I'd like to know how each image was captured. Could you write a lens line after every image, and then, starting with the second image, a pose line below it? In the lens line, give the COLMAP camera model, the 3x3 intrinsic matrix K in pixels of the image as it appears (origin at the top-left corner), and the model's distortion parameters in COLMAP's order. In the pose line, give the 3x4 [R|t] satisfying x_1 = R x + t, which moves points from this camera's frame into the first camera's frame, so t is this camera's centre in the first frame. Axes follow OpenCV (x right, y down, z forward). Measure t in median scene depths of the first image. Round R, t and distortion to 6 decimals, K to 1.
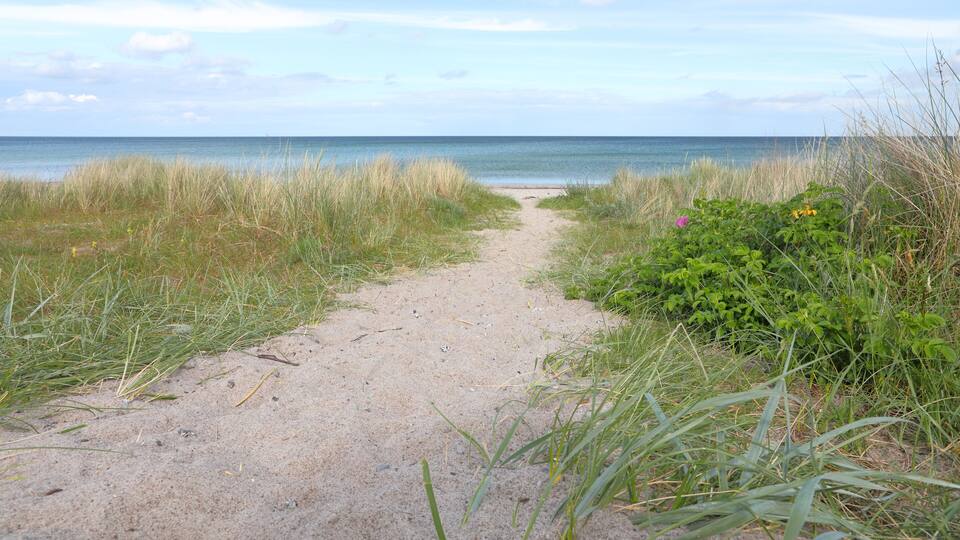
lens RADIAL K [[781.0, 0, 481.8], [0, 781.0, 272.7], [0, 0, 1]] dist [-0.035024, 0.024370]
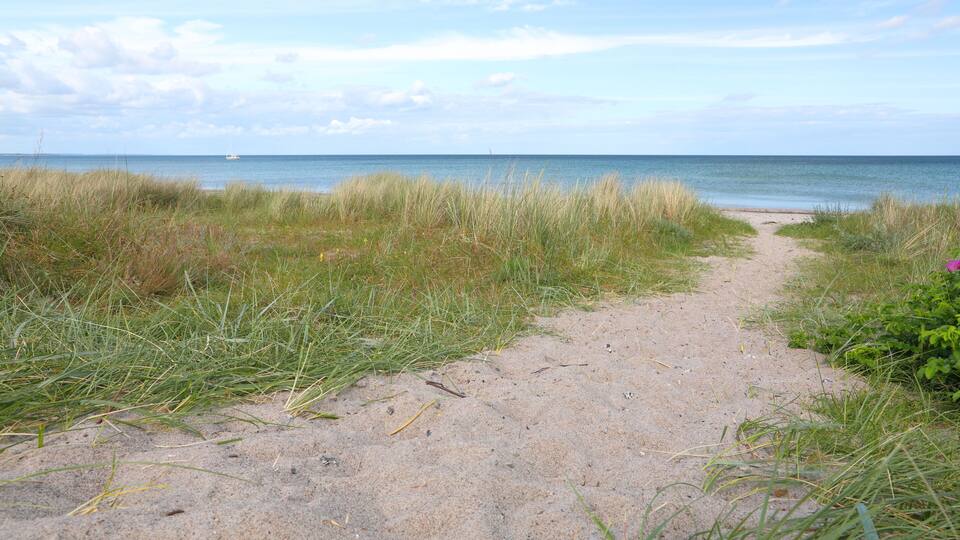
lens RADIAL K [[693.5, 0, 479.7], [0, 693.5, 269.6], [0, 0, 1]] dist [-0.010330, 0.012726]
pose [[0.925585, 0.062692, -0.373312, 0.071408], [-0.063834, 0.997917, 0.009313, -0.036441], [0.373118, 0.015210, 0.927659, 0.166710]]
